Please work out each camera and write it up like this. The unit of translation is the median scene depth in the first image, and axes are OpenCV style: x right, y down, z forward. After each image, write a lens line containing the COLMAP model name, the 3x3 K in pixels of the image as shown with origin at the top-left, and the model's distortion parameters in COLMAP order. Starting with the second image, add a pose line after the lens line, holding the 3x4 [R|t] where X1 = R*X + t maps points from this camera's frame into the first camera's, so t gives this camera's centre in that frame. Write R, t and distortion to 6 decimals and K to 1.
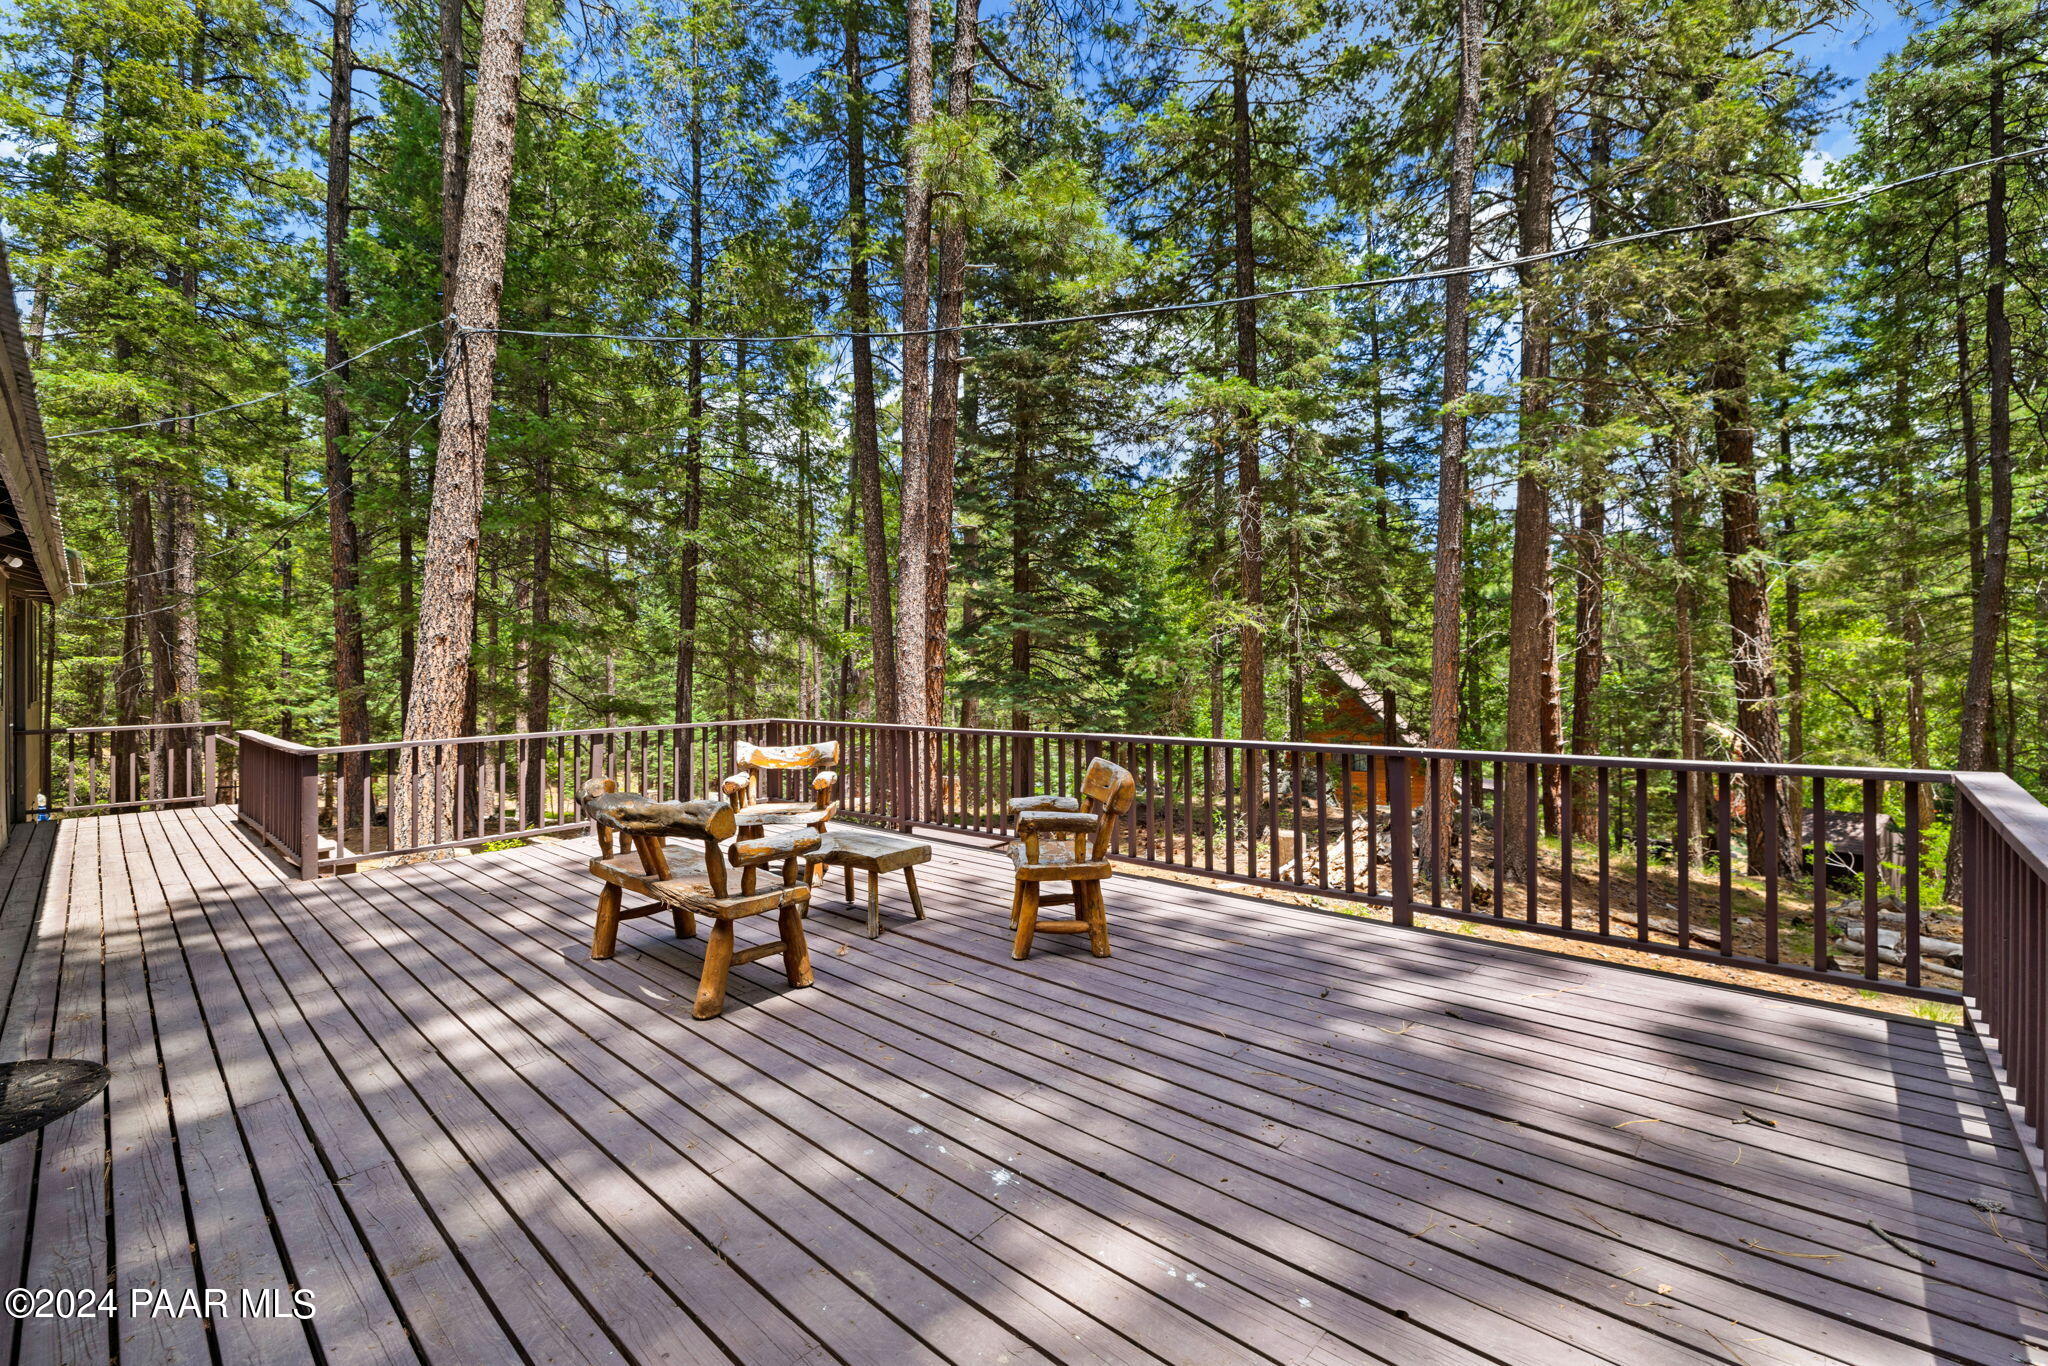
lens RADIAL K [[877.7, 0, 1018.0], [0, 877.7, 648.0], [0, 0, 1]] dist [0.001939, 0.000312]
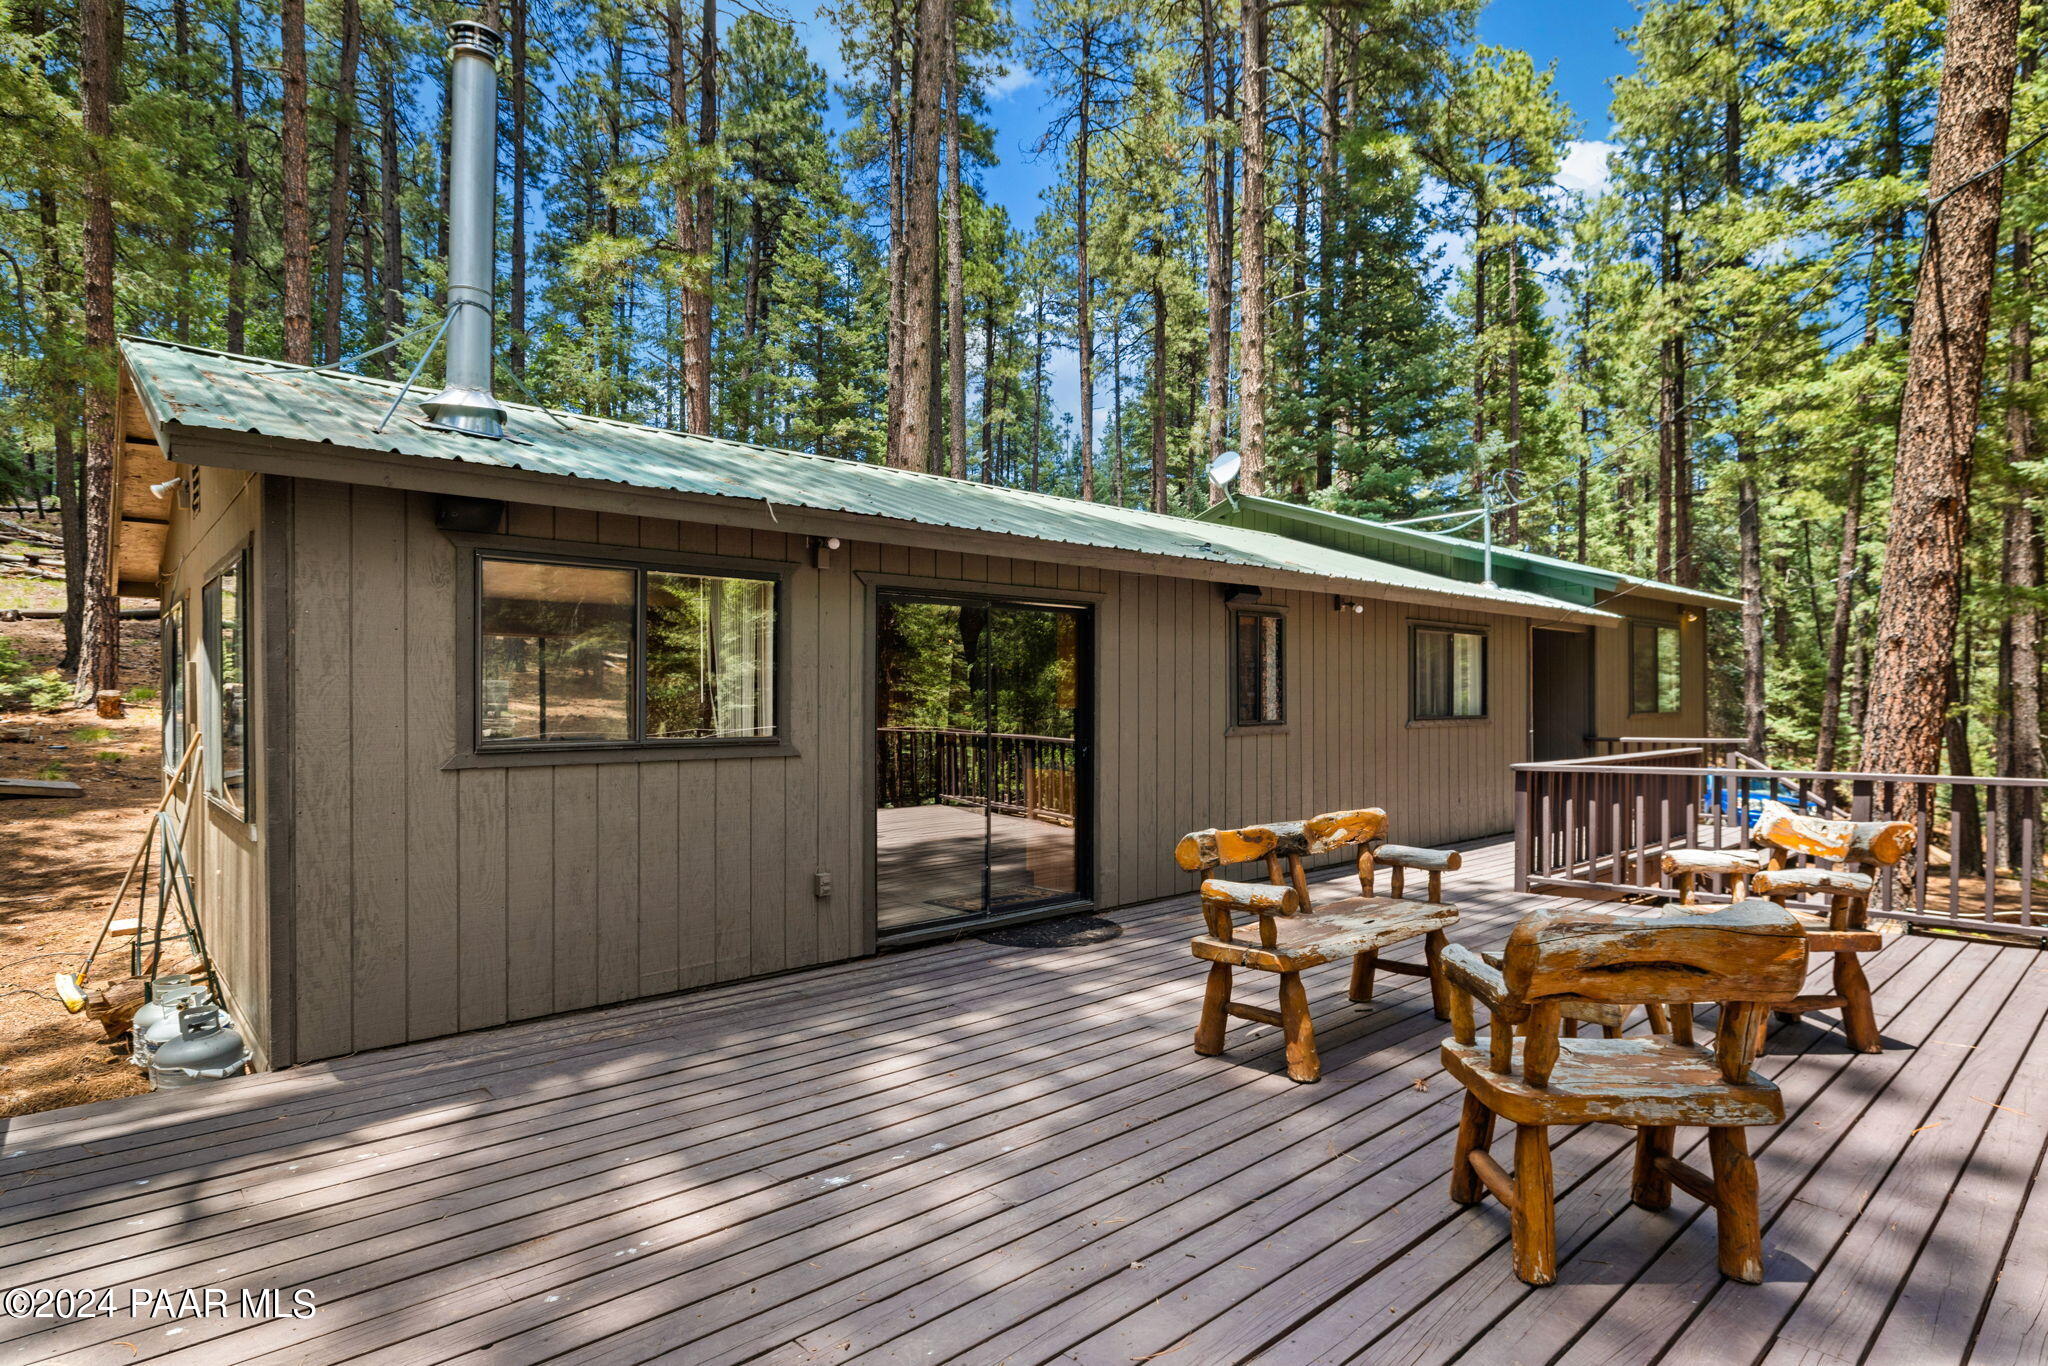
lens RADIAL K [[1062.6, 0, 1013.8], [0, 1062.6, 691.5], [0, 0, 1]] dist [0.001116, 0.000155]
pose [[-0.086759, 0.002485, -0.996226, 0.958483], [0.035964, 0.999353, -0.000640, 0.016395], [0.995580, -0.035884, -0.086792, 1.040125]]
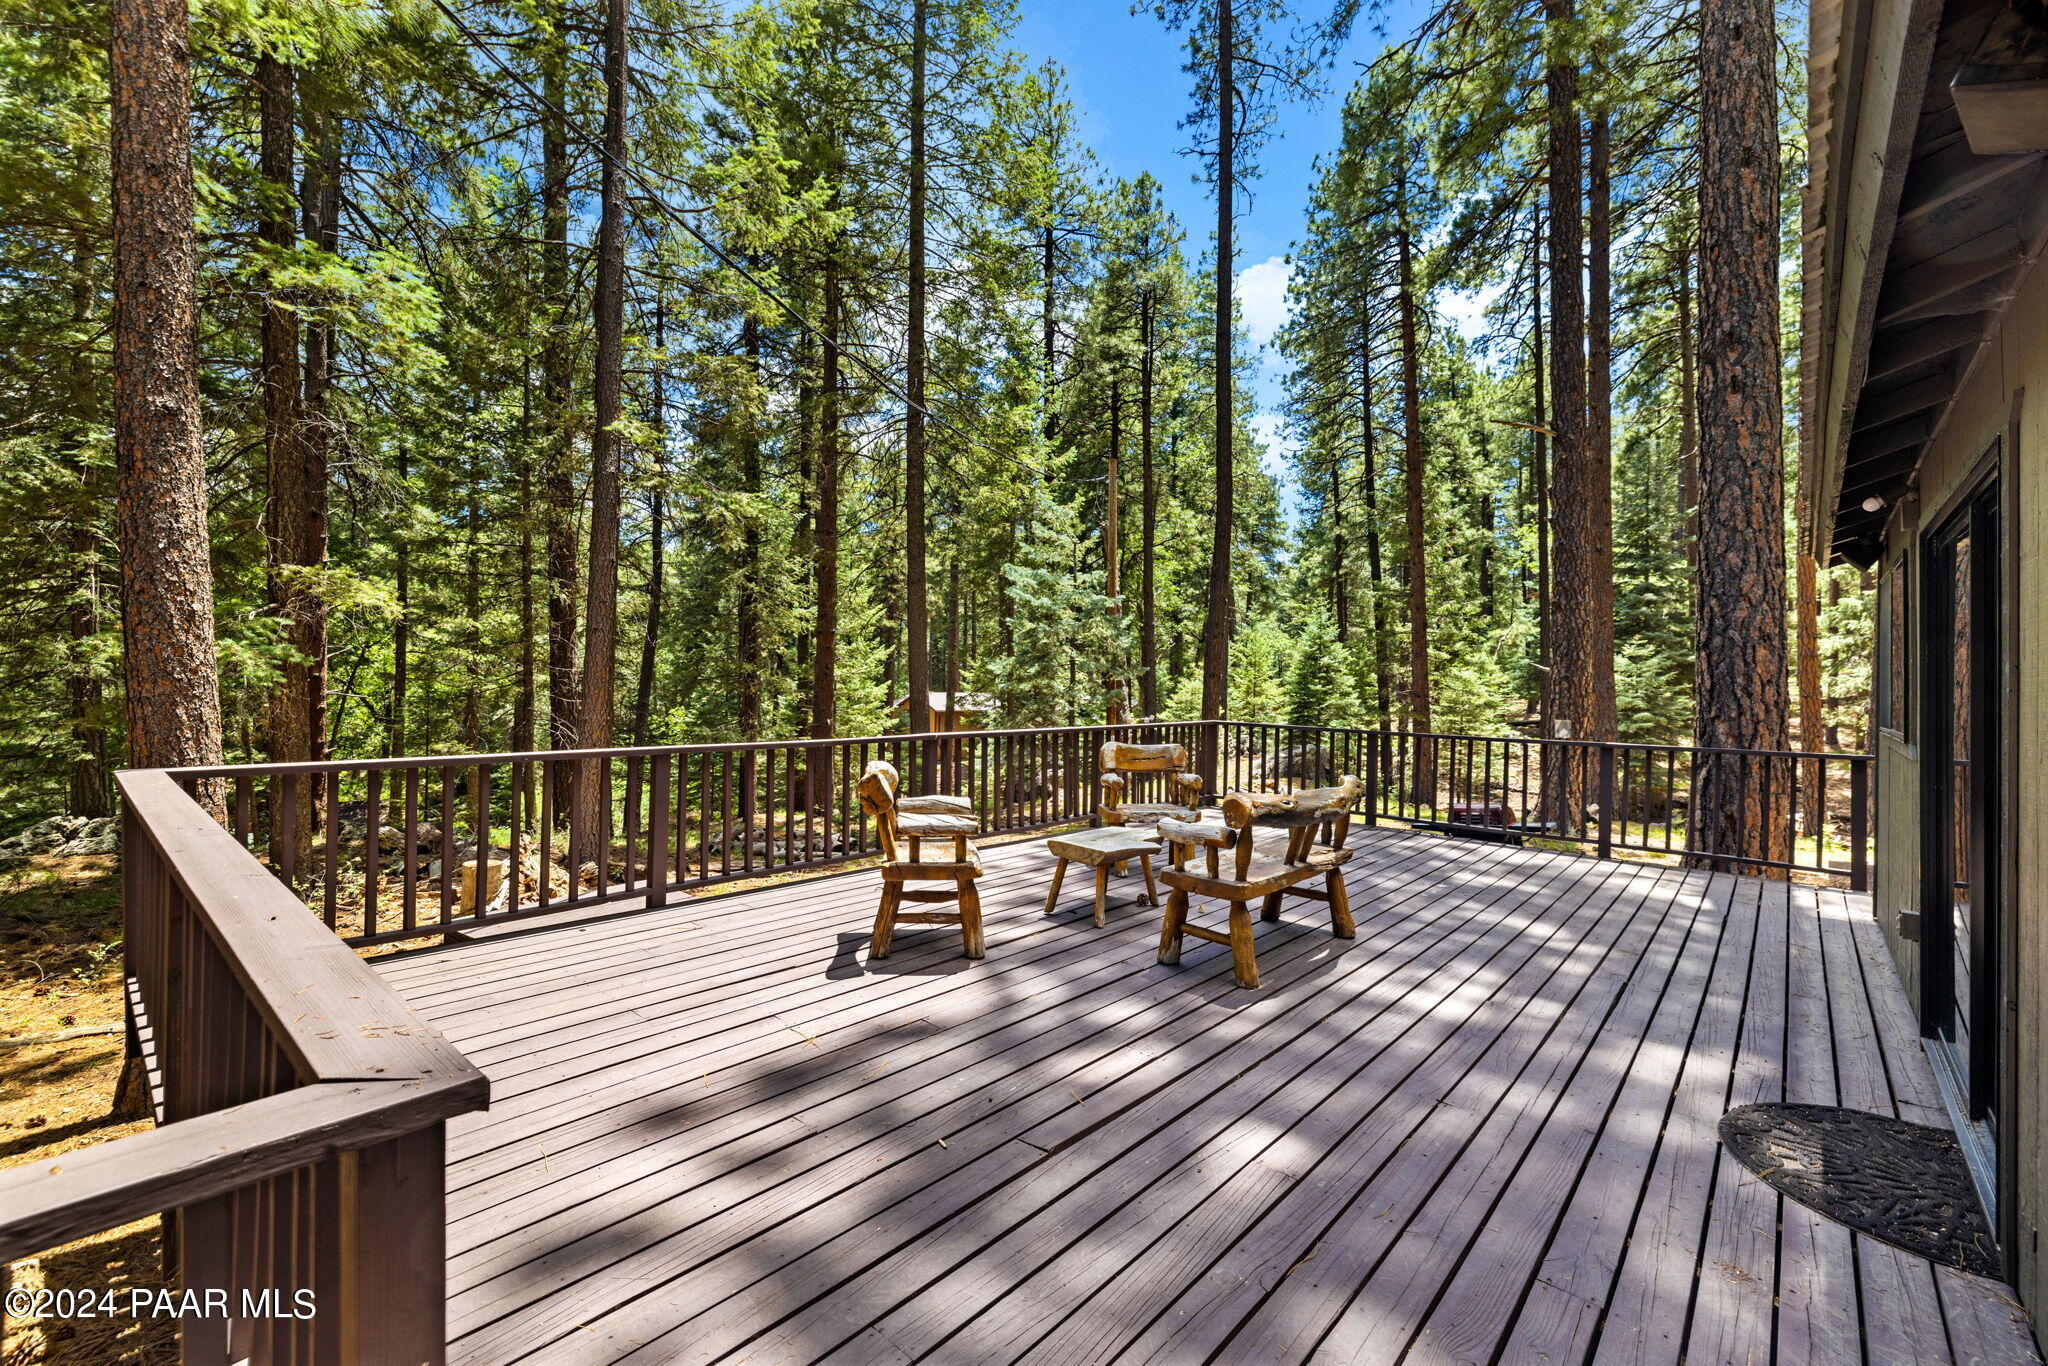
lens RADIAL K [[877.7, 0, 1018.0], [0, 877.7, 648.0], [0, 0, 1]] dist [0.001939, 0.000312]
pose [[-0.035237, 0.048436, 0.998205, -1.952034], [-0.047361, 0.997622, -0.050080, 0.076672], [-0.998256, -0.049040, -0.032860, 1.791432]]
